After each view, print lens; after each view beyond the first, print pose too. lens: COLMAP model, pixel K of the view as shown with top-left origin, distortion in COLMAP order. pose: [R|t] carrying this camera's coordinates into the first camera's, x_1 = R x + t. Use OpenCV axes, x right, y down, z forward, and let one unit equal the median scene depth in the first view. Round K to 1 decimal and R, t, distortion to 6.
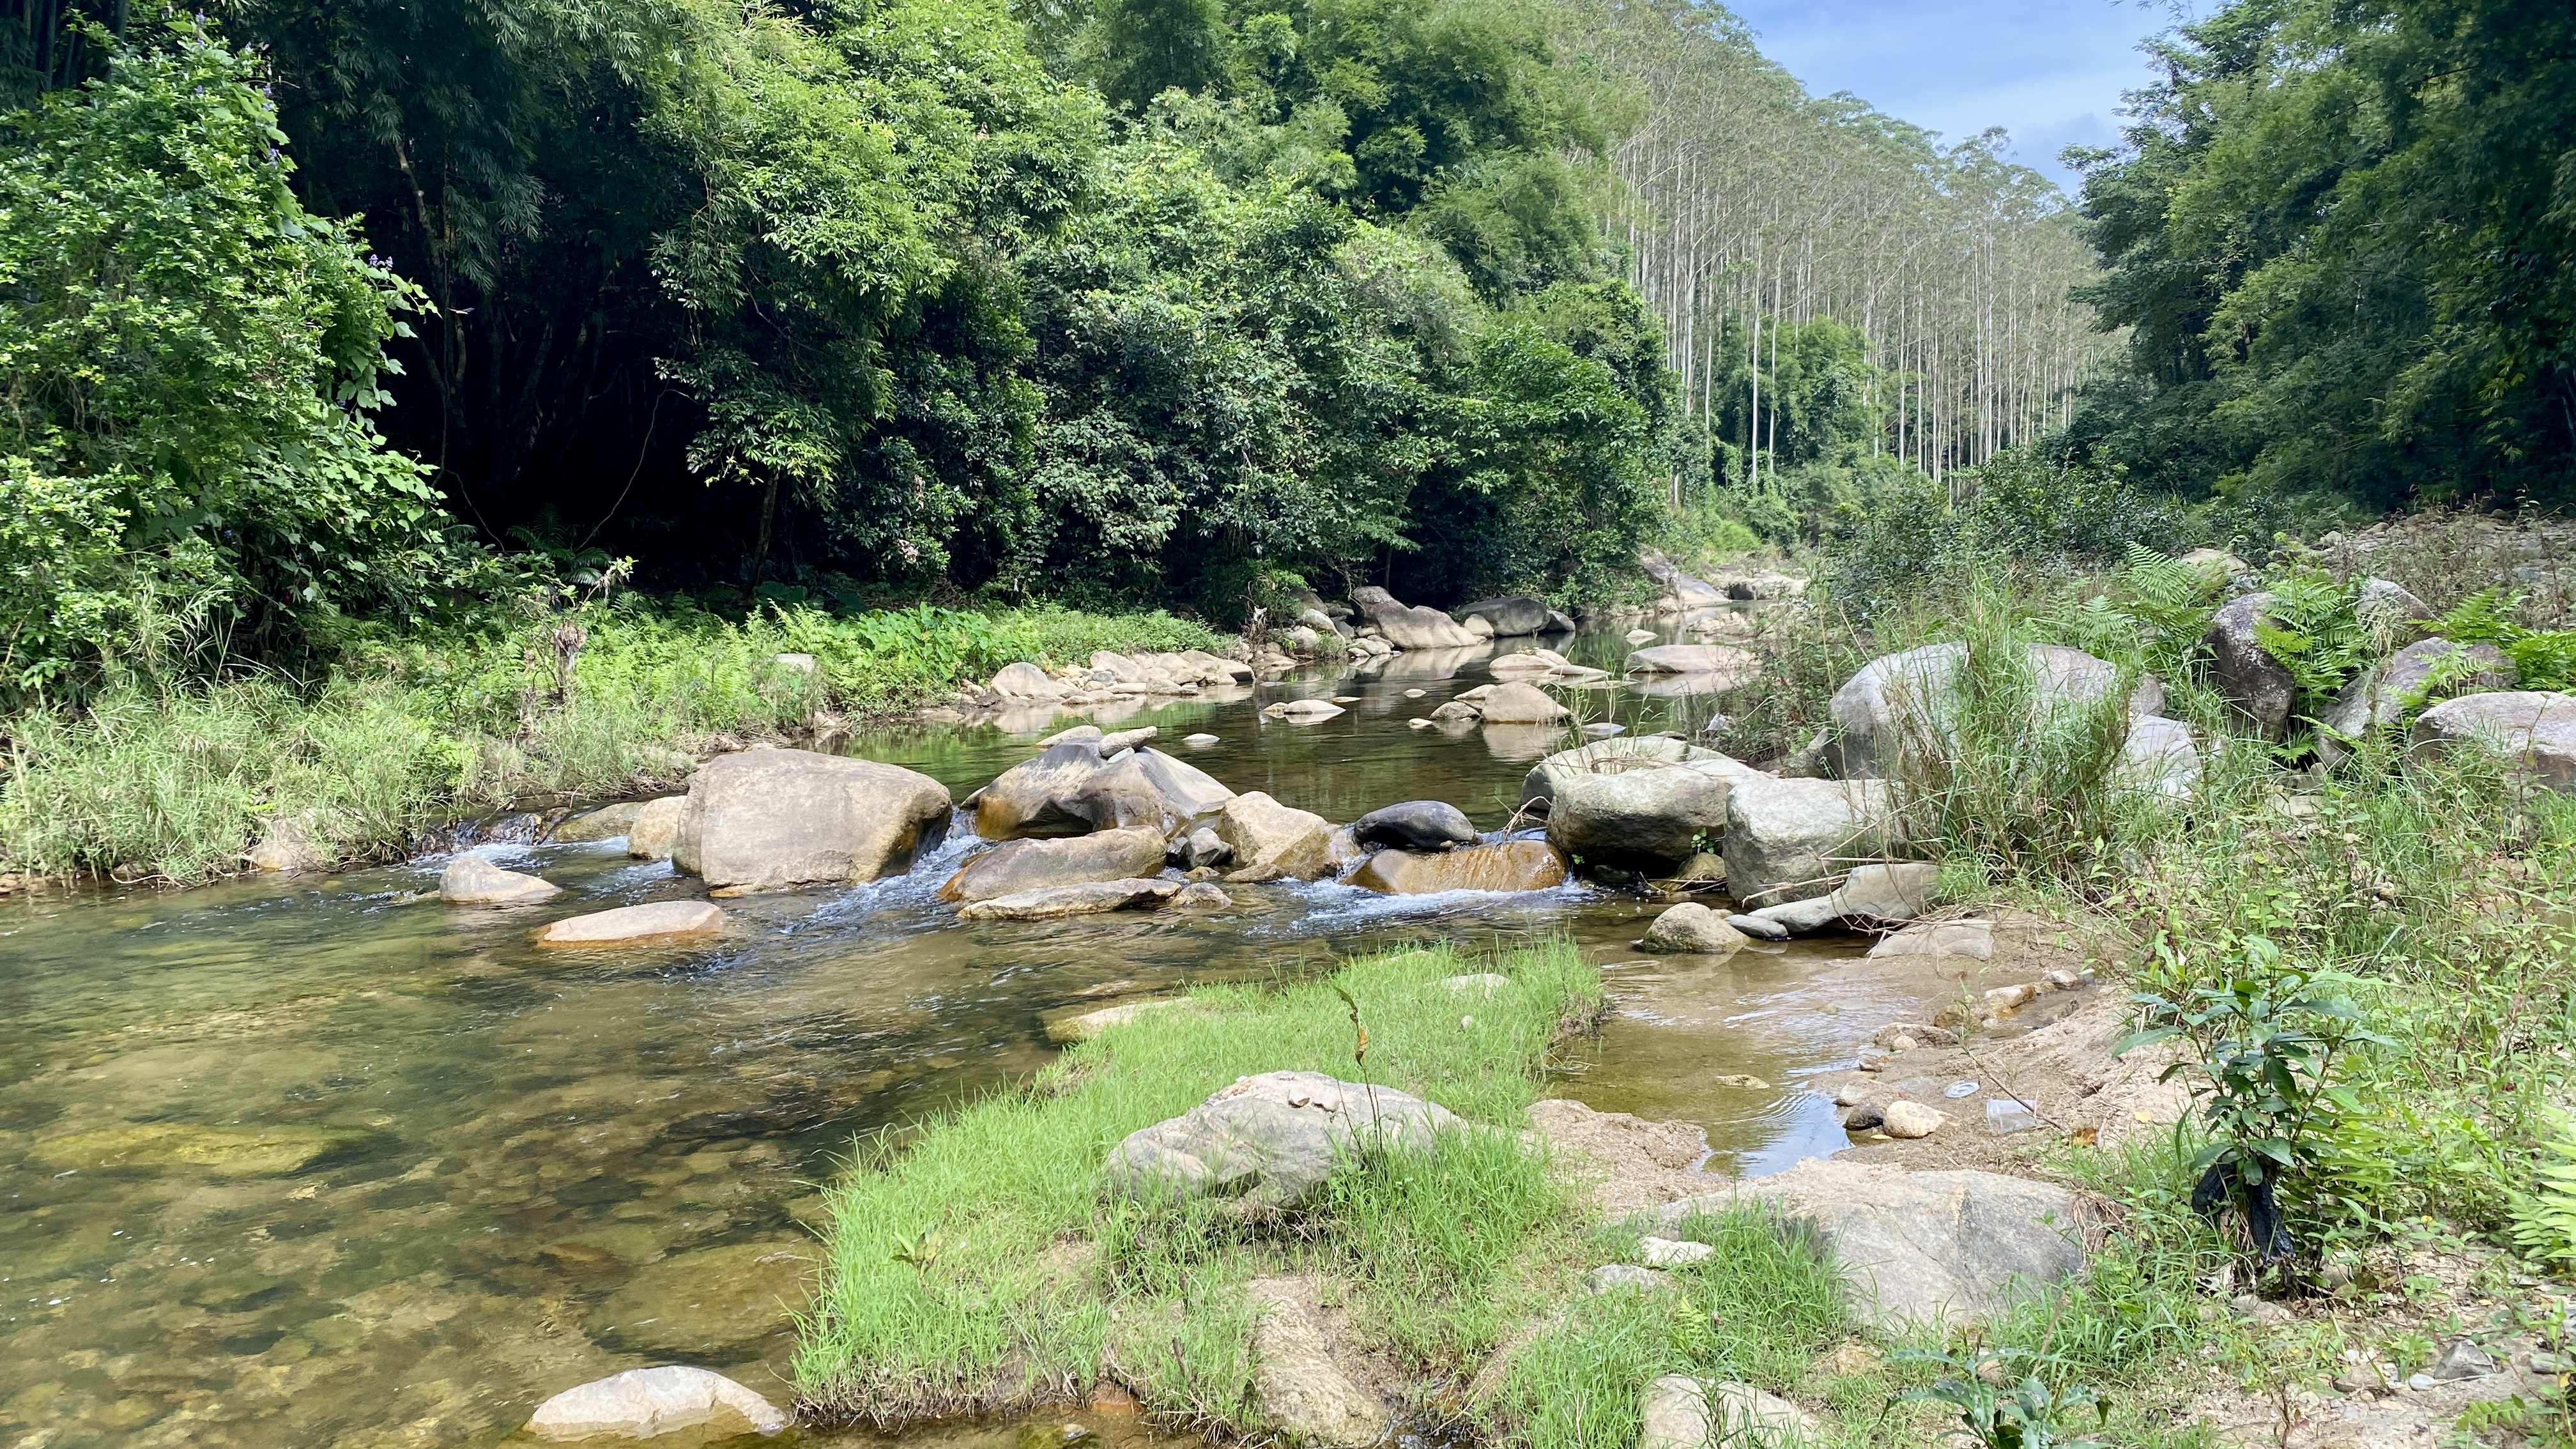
lens RADIAL K [[1932.9, 0, 1288.0], [0, 1932.9, 724.5], [0, 0, 1]] dist [0.144103, -0.335417]
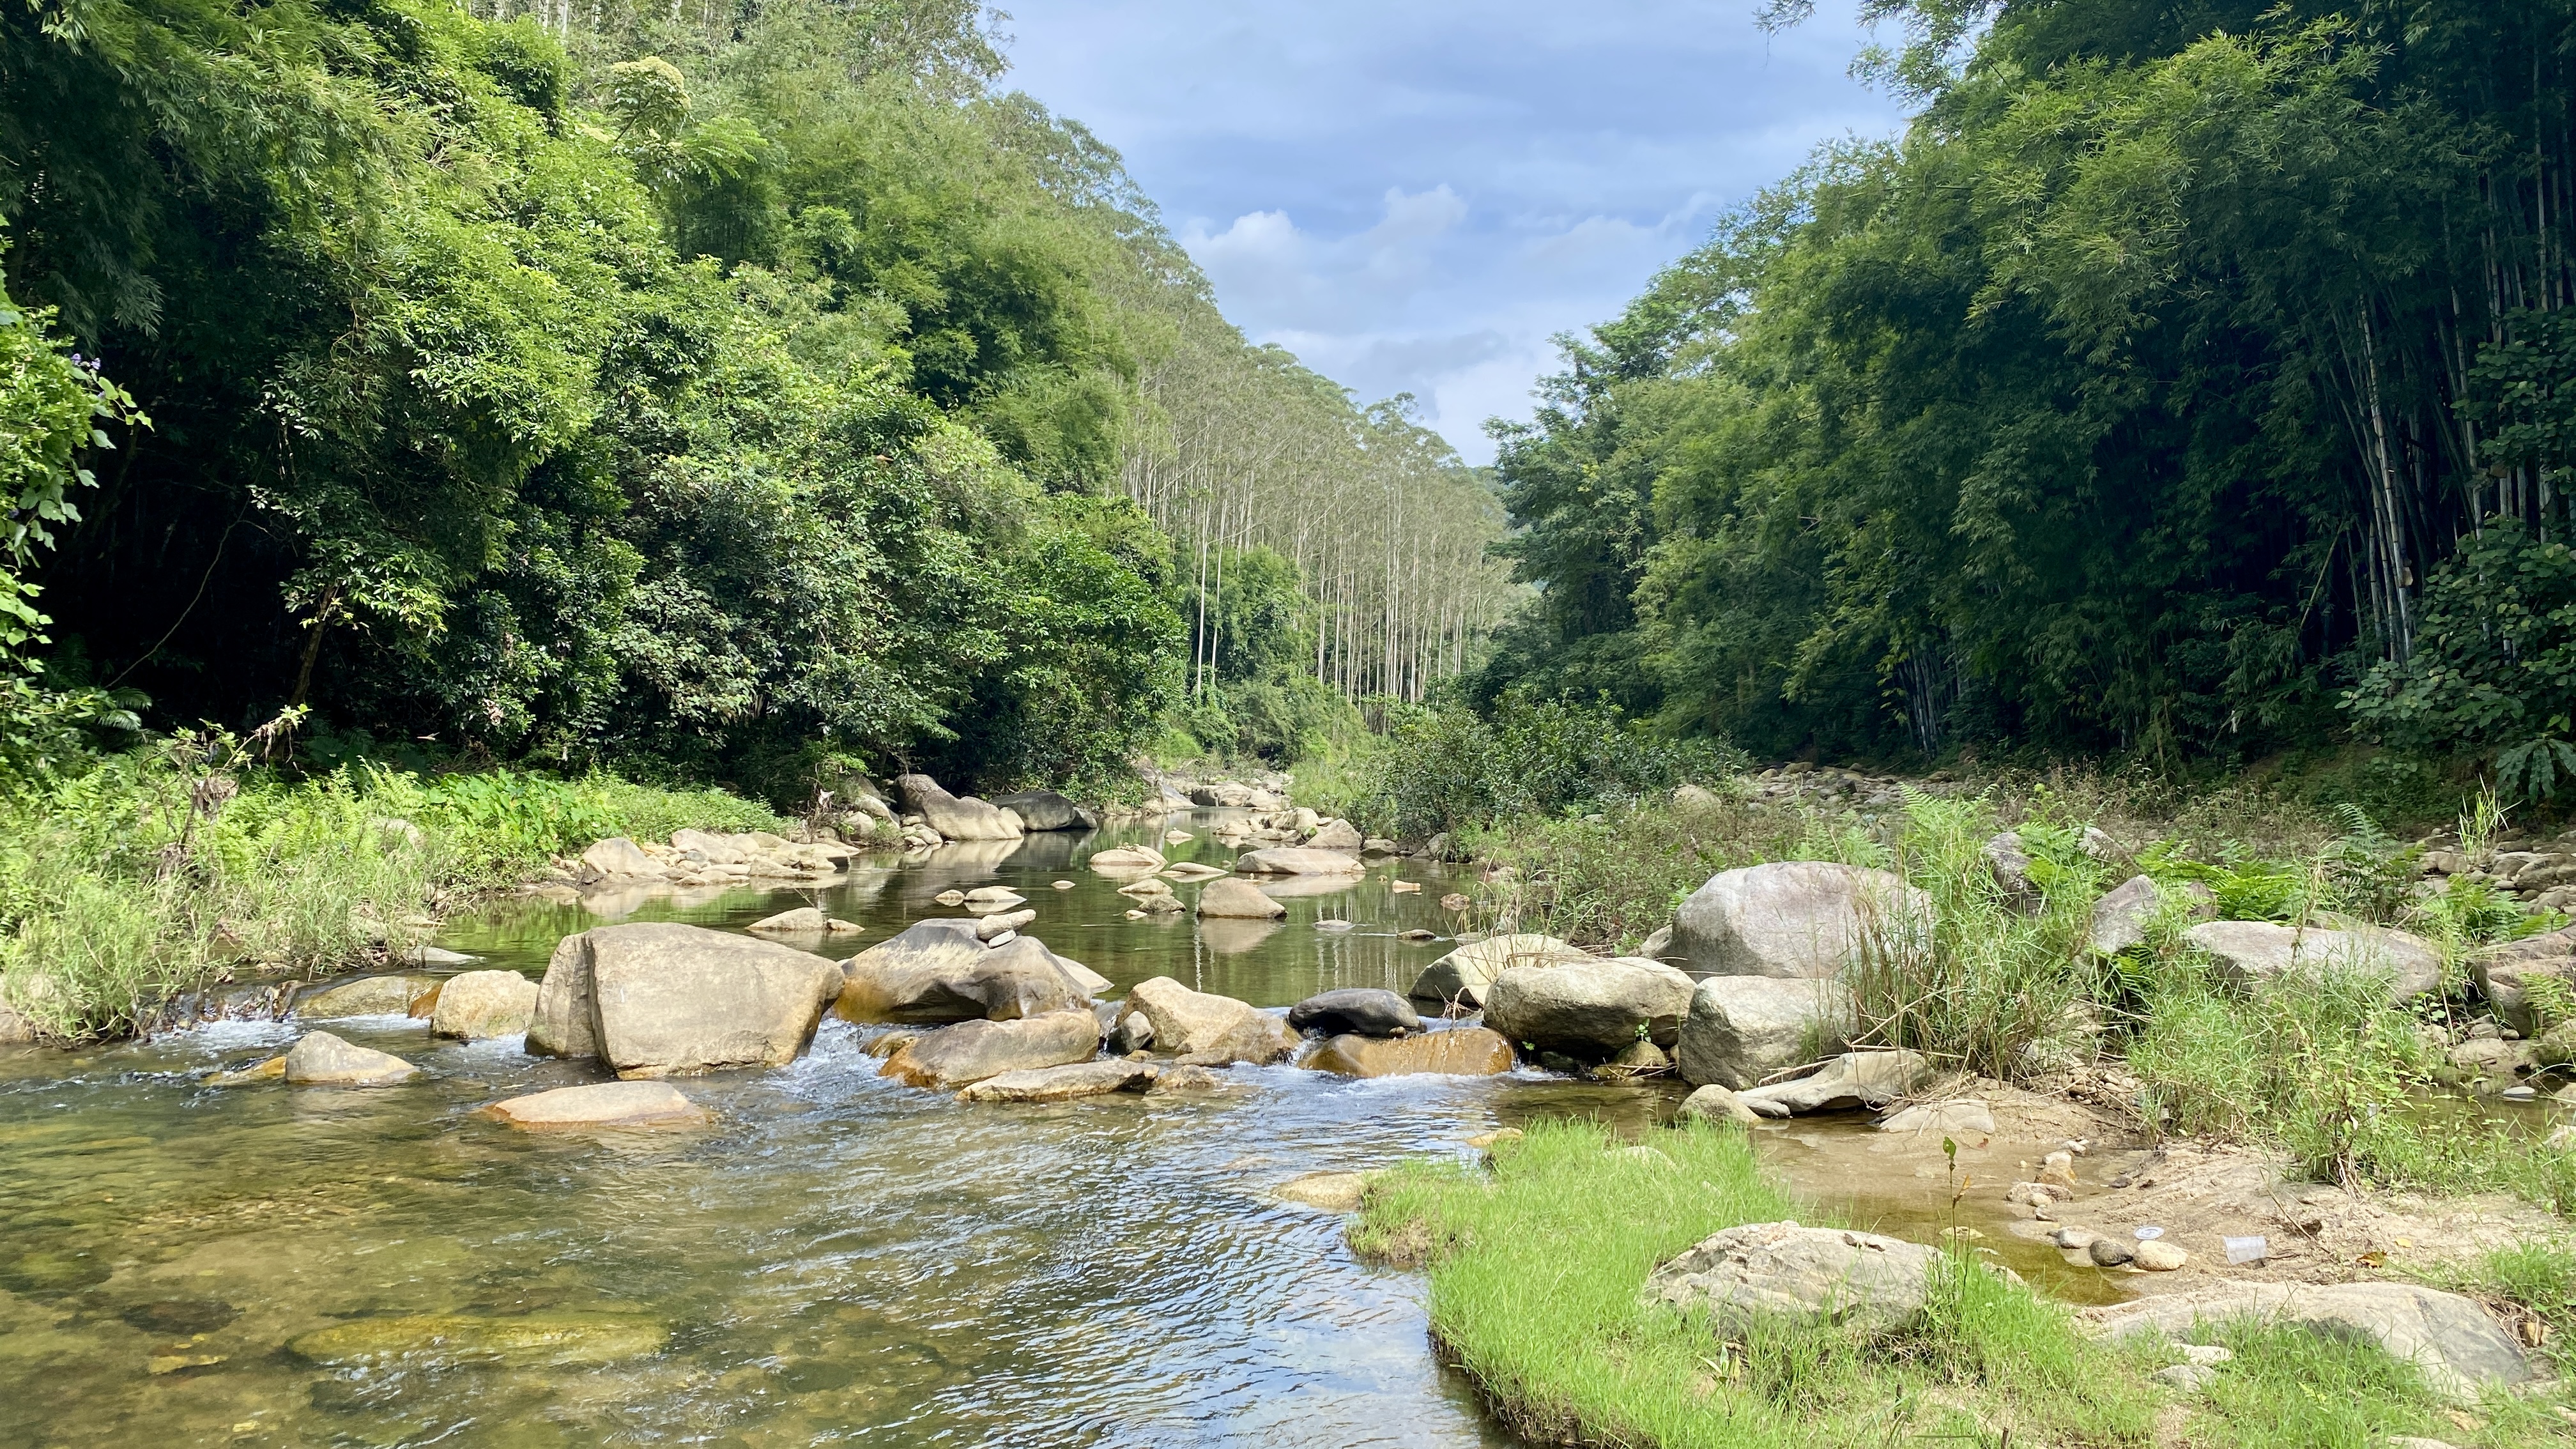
lens RADIAL K [[1949.1, 0, 1286.4], [0, 1949.1, 672.6], [0, 0, 1]] dist [0.121618, -0.282504]
pose [[0.946537, 0.072068, 0.314441, -0.109026], [-0.031528, 0.990727, -0.132160, 0.003684], [-0.321050, 0.115180, 0.940032, -0.004673]]
